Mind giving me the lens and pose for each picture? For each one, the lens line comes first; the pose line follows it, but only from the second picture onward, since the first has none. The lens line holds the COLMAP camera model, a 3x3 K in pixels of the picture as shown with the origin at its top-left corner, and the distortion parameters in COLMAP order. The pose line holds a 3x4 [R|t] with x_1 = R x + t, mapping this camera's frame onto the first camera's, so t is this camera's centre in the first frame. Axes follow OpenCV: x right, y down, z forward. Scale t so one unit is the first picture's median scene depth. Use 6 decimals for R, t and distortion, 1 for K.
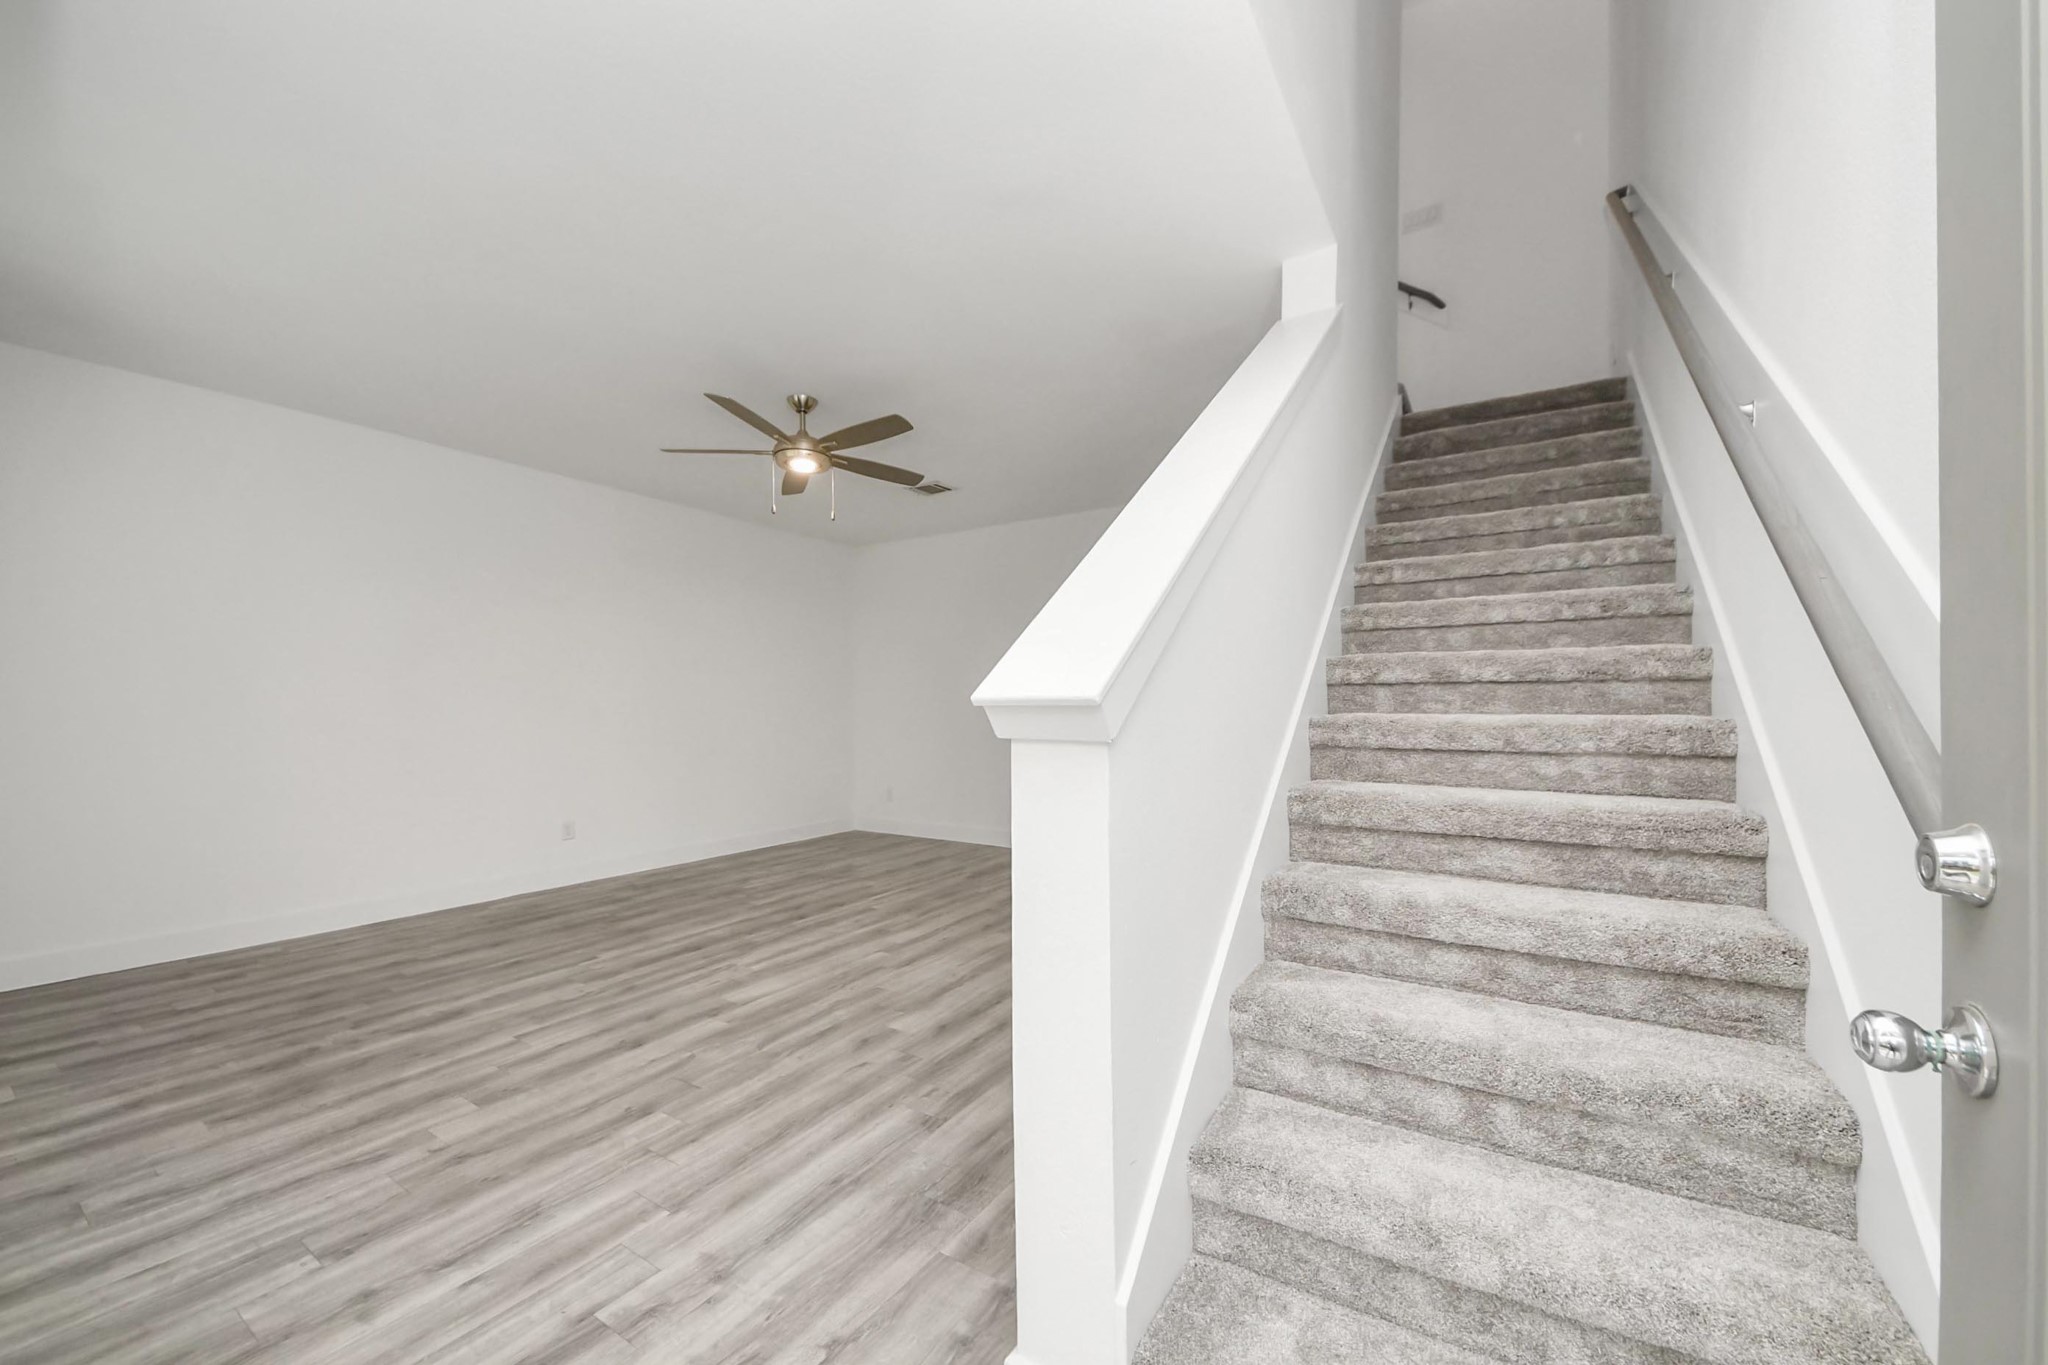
lens RADIAL K [[734.2, 0, 1001.4], [0, 734.2, 695.9], [0, 0, 1]] dist [0.001295, -0.011042]
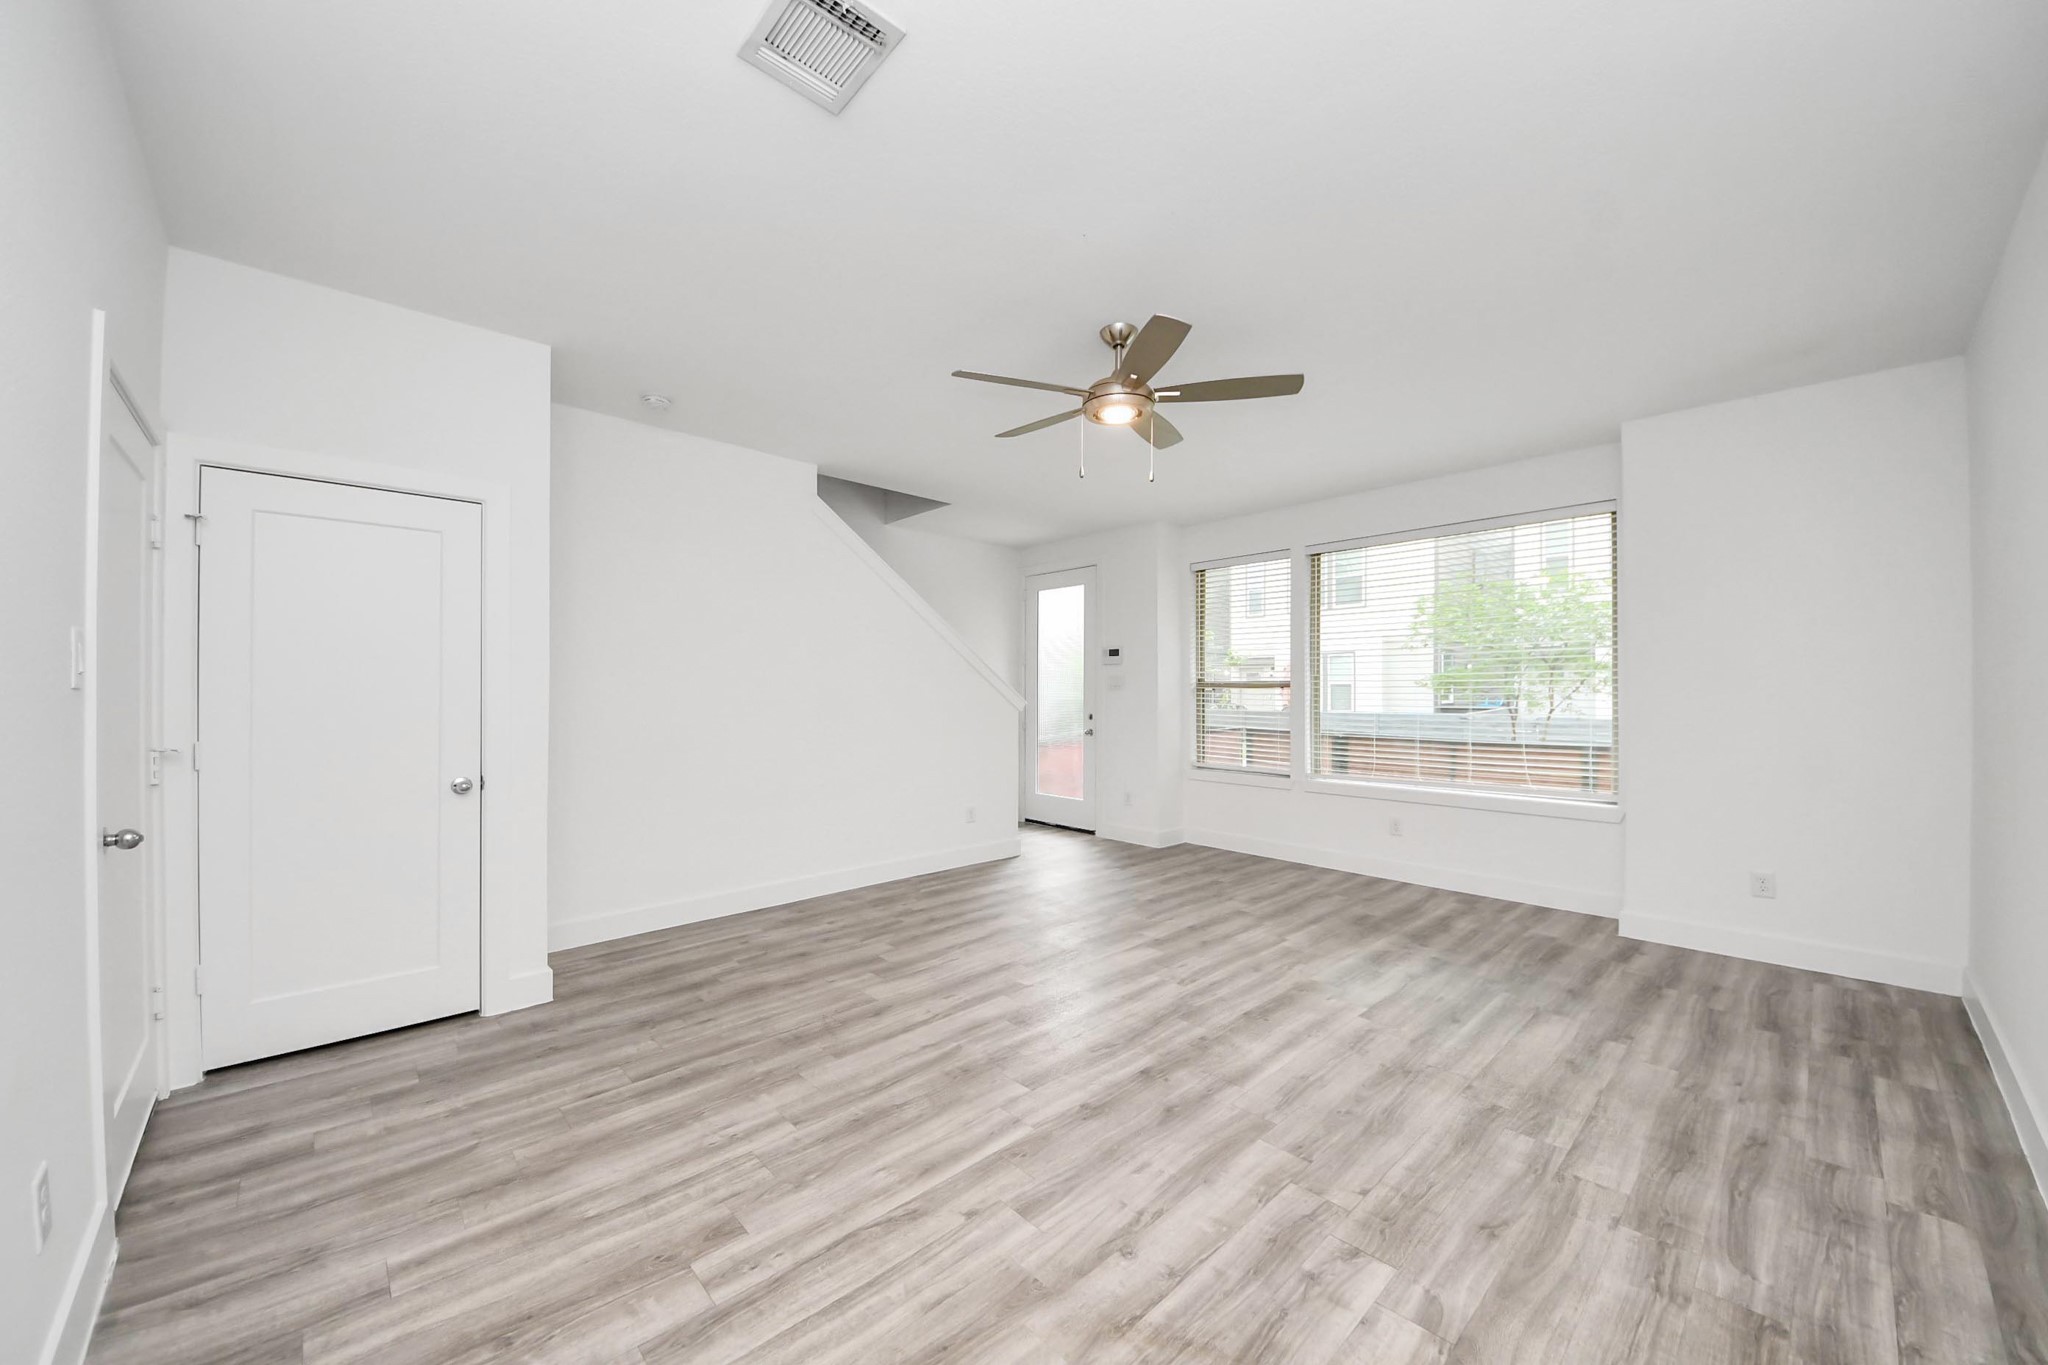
lens RADIAL K [[734.2, 0, 1001.4], [0, 734.2, 695.9], [0, 0, 1]] dist [0.001295, -0.011042]
pose [[-0.967428, 0.002102, 0.253139, -0.360645], [0.000433, 0.999978, -0.006649, 0.000684], [-0.253148, -0.006323, -0.967407, 1.867057]]
